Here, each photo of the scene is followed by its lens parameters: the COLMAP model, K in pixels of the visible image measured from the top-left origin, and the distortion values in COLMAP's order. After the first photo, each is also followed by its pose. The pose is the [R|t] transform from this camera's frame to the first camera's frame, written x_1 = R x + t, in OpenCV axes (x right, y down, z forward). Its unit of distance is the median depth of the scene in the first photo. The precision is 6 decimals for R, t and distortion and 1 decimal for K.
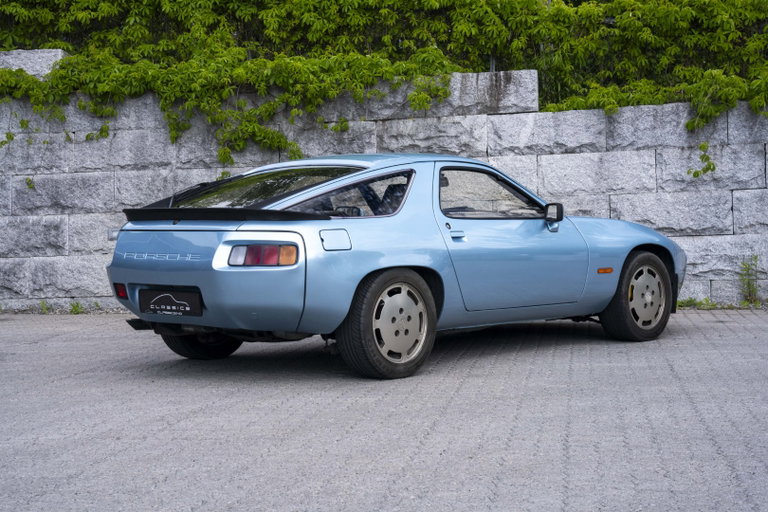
lens RADIAL K [[1350.0, 0, 380.2], [0, 1350.0, 256.0], [0, 0, 1]] dist [0.240957, 0.000000]
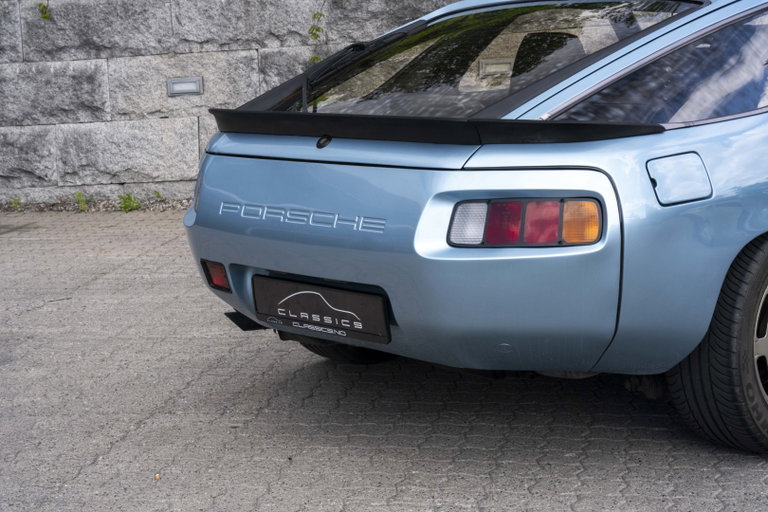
lens RADIAL K [[1474.7, 0, 380.1], [0, 1474.7, 260.1], [0, 0, 1]] dist [0.317805, 0.000000]
pose [[0.998076, -0.030935, -0.053742, -0.093682], [0.038369, 0.988932, 0.143321, -0.052876], [0.048713, -0.145107, 0.988216, 0.431505]]
